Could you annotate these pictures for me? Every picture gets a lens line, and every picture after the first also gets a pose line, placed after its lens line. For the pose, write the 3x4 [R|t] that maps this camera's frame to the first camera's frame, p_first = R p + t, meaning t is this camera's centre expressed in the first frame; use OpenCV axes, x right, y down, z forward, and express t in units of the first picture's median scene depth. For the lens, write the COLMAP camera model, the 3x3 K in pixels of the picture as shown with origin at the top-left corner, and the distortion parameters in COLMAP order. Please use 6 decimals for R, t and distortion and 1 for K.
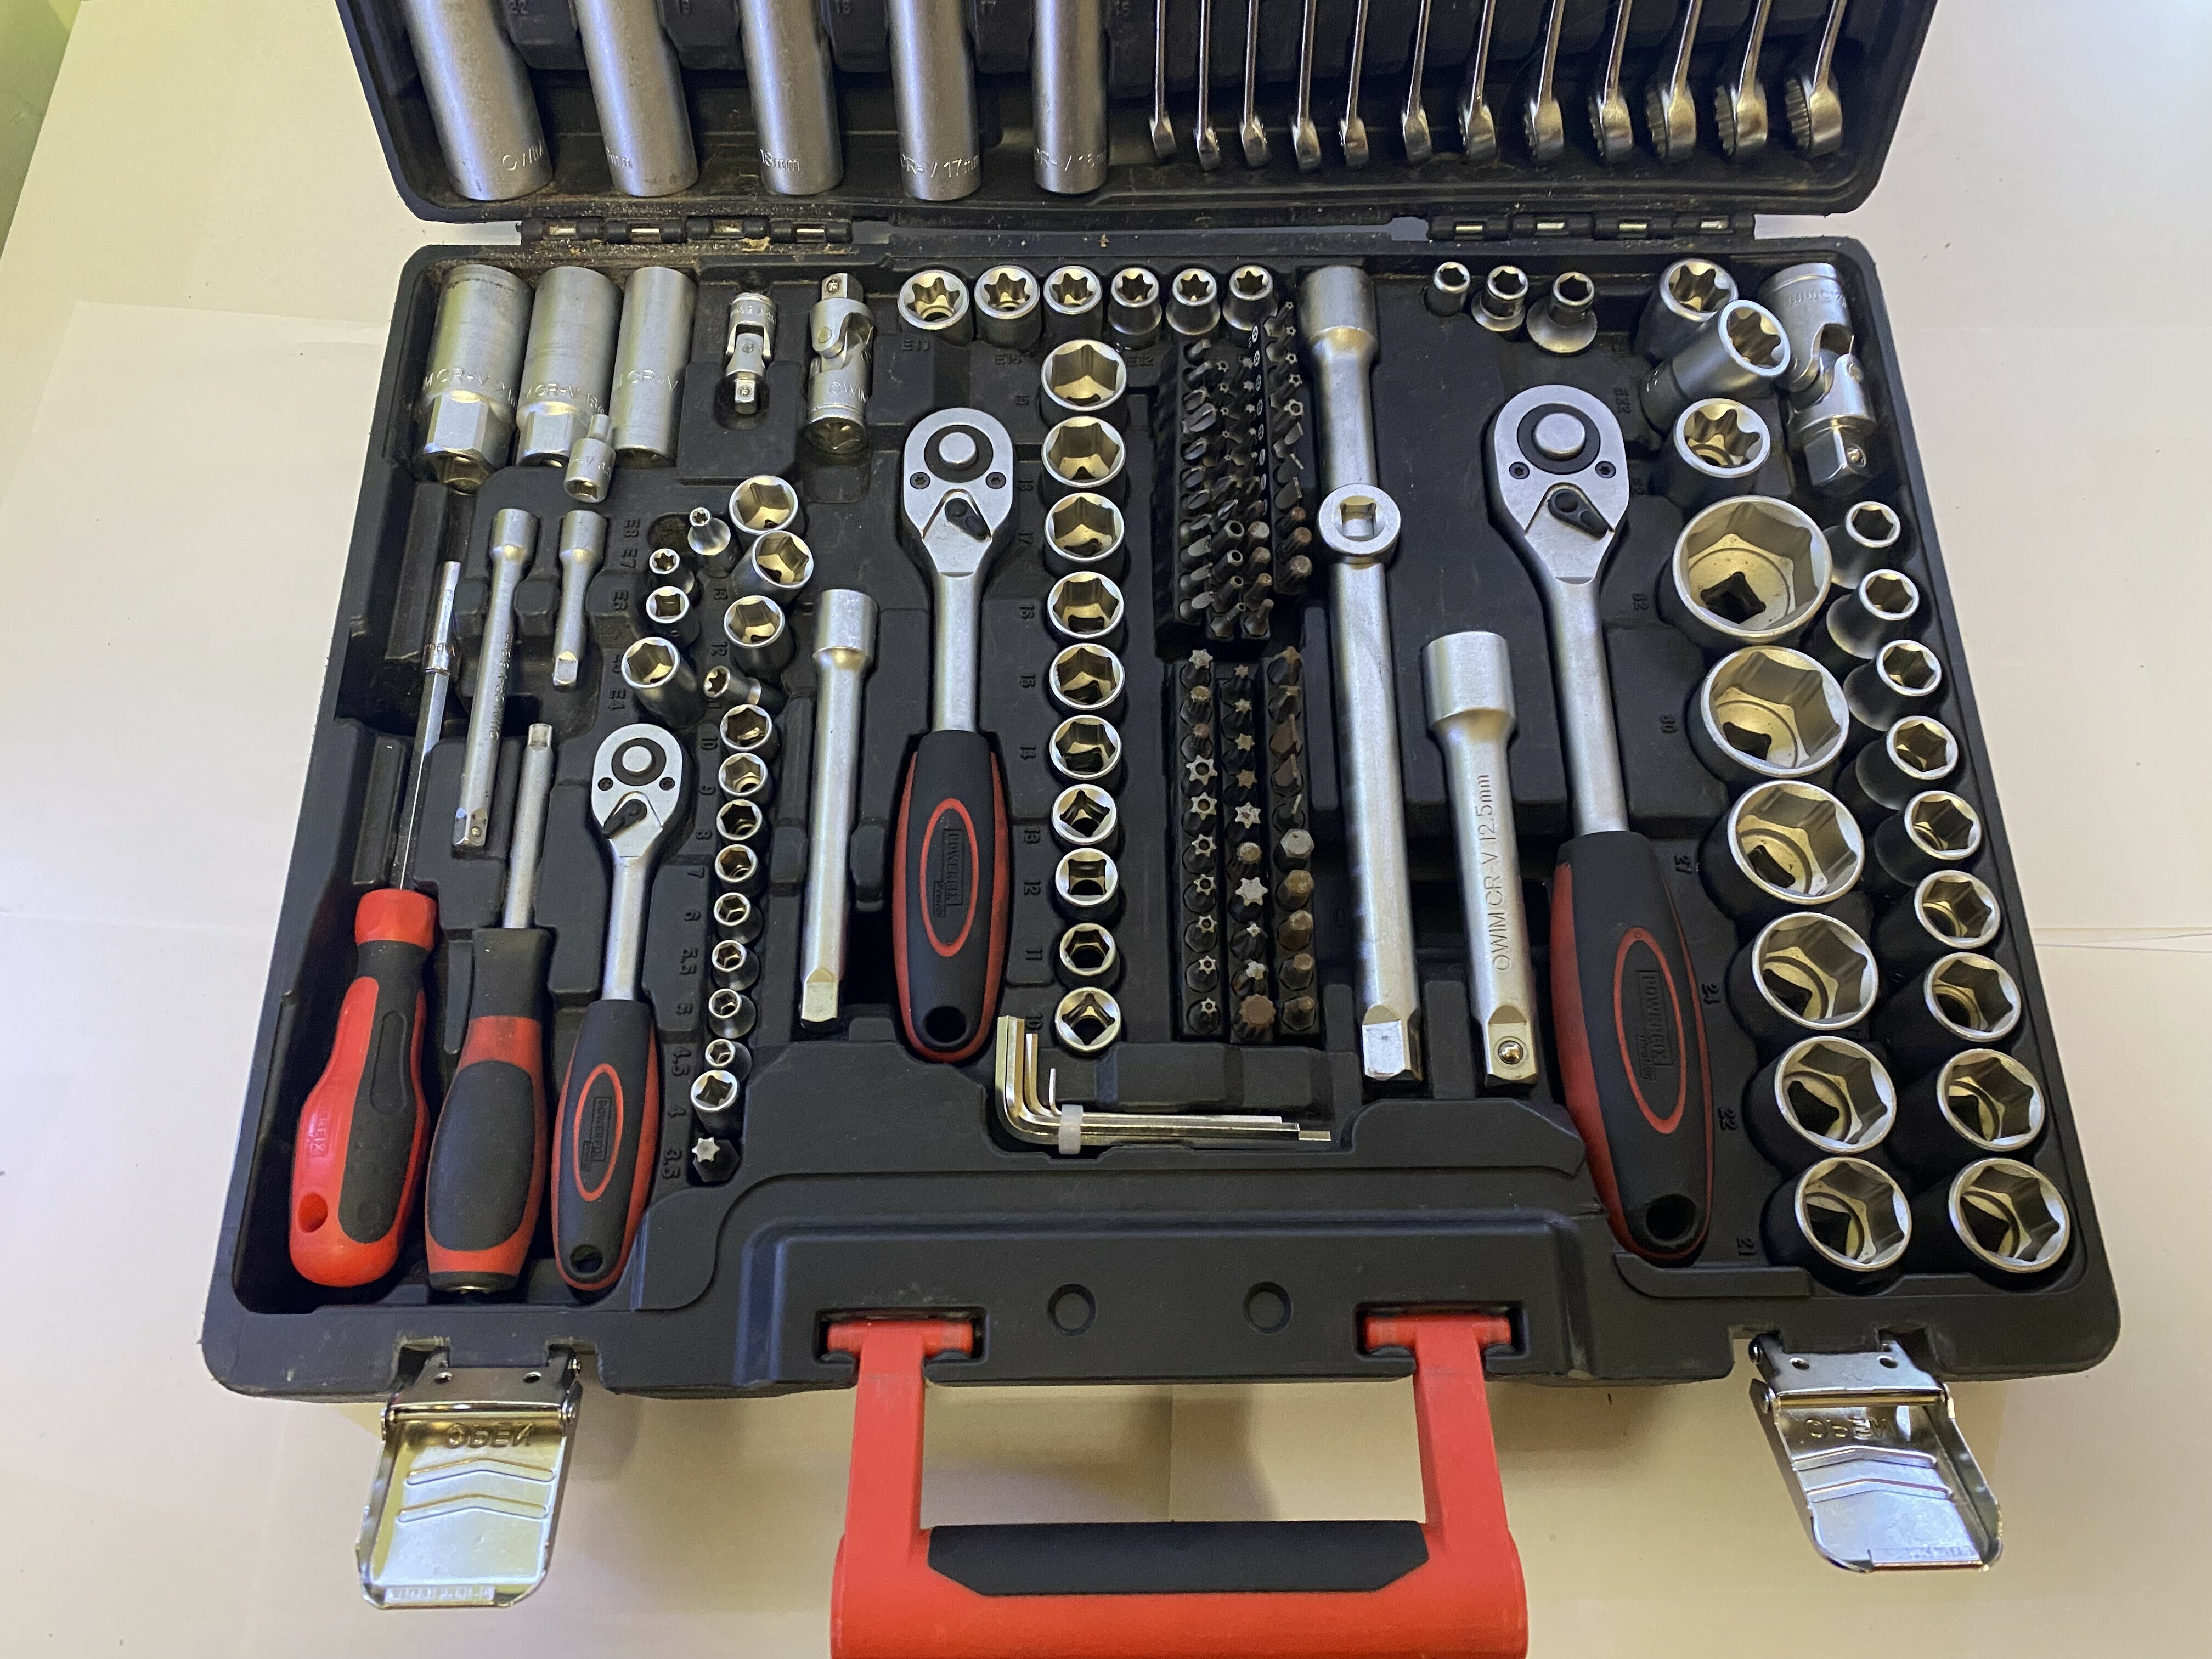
lens RADIAL K [[1716.5, 0, 1109.0], [0, 1716.5, 835.0], [0, 0, 1]] dist [0.043664, -0.081739]
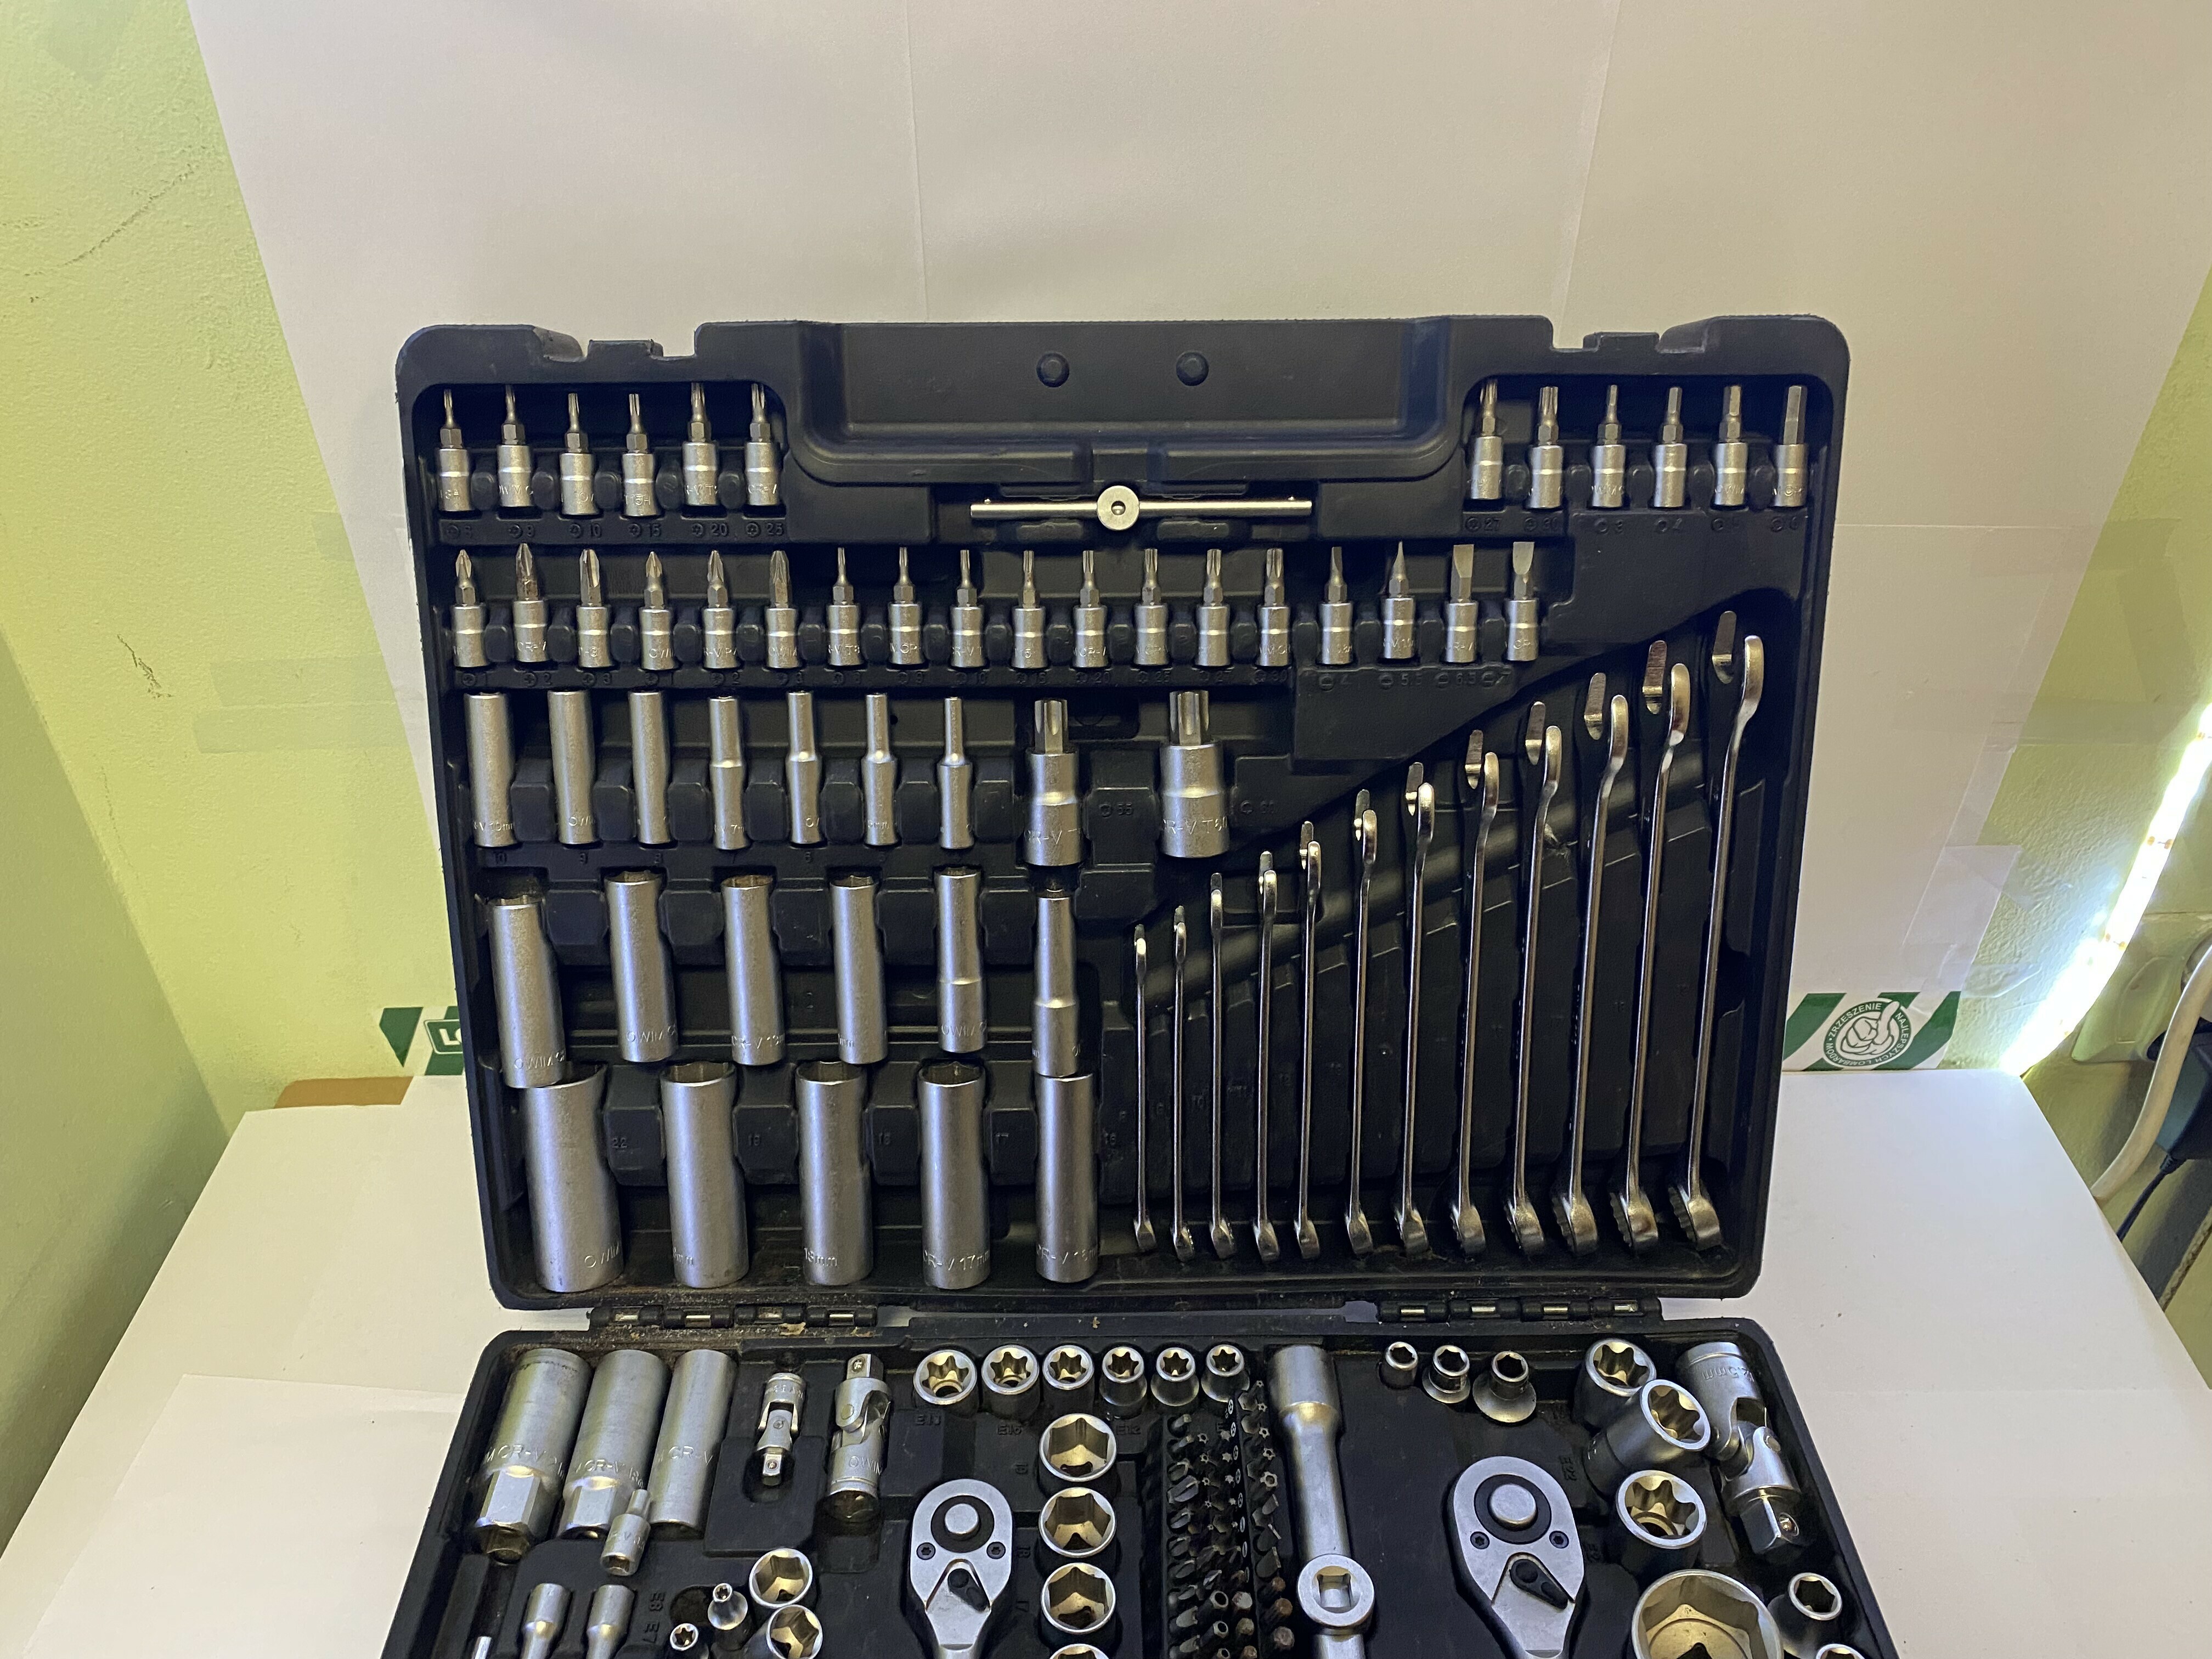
lens RADIAL K [[1716.5, 0, 1089.4], [0, 1716.5, 847.6], [0, 0, 1]] dist [0.043664, -0.081739]
pose [[0.999966, -0.005216, -0.006314, 0.001920], [0.001237, 0.858285, -0.513172, -0.029312], [0.008096, 0.513147, 0.858263, -0.159876]]
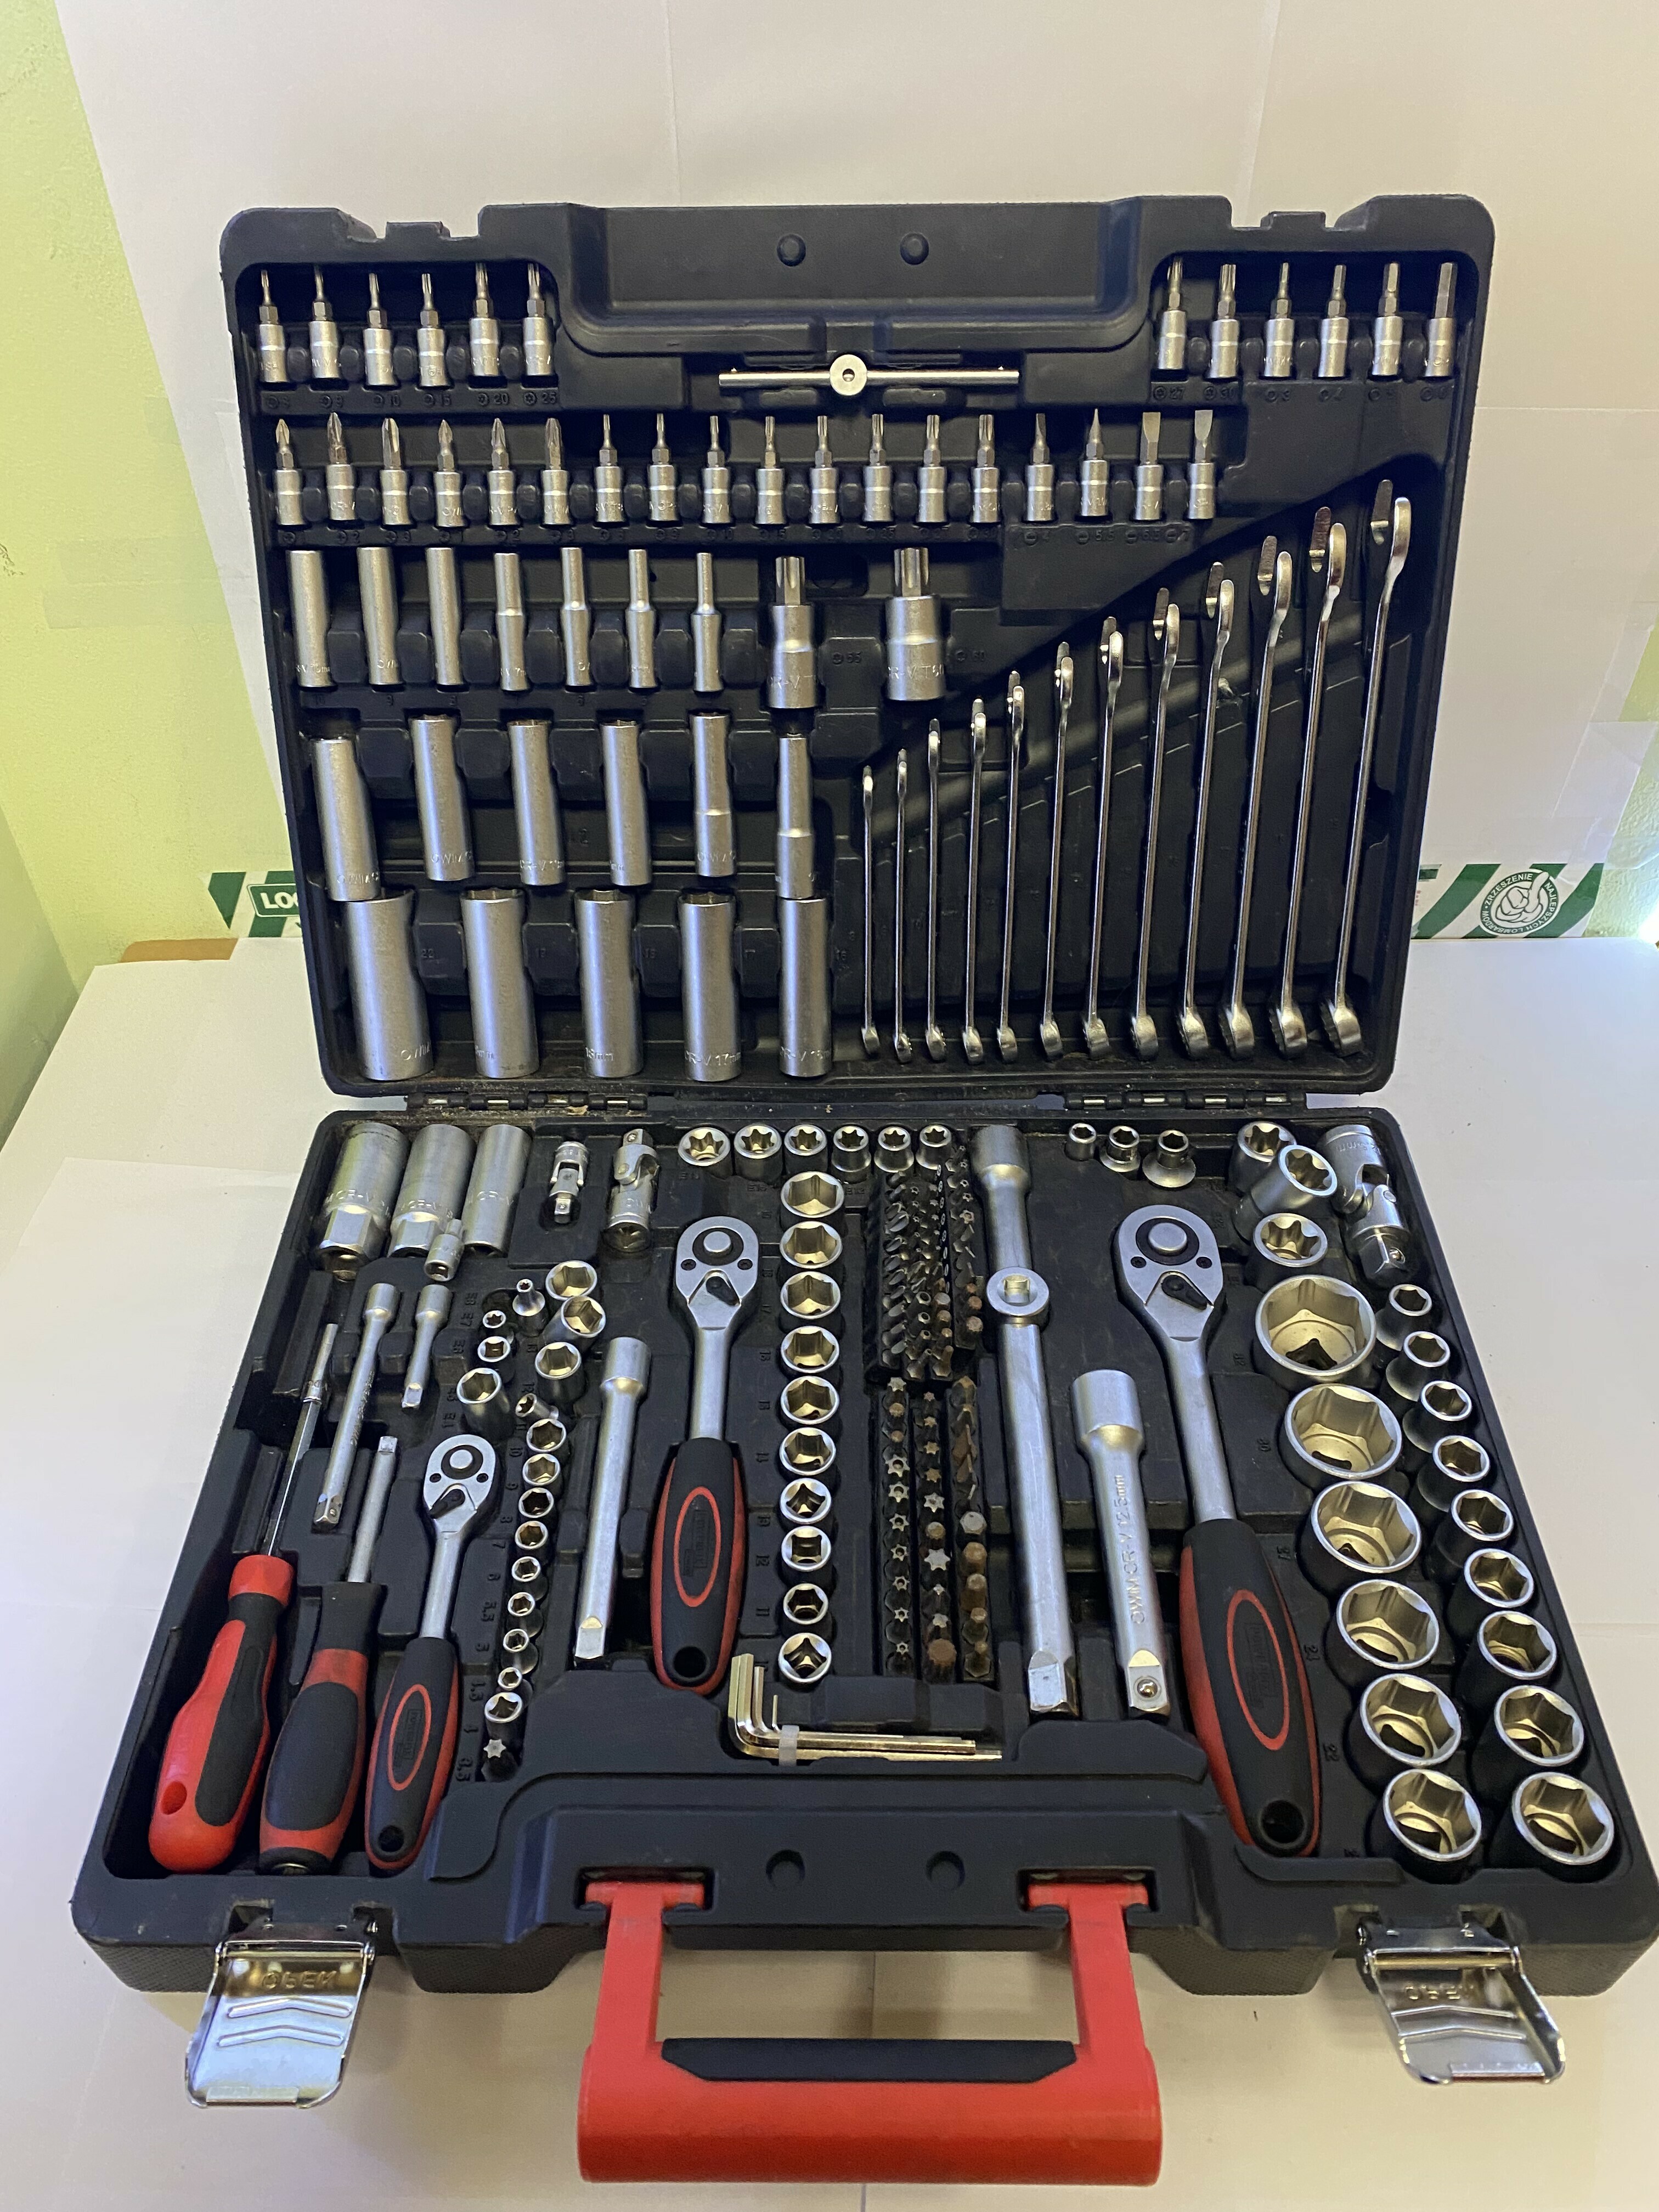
lens RADIAL K [[1716.5, 0, 817.7], [0, 1716.5, 1110.6], [0, 0, 1]] dist [0.043664, -0.081739]
pose [[0.999650, 0.001538, -0.026411, 0.026464], [-0.011936, 0.917159, -0.398343, 0.216700], [0.023610, 0.398519, 0.916856, -0.272164]]
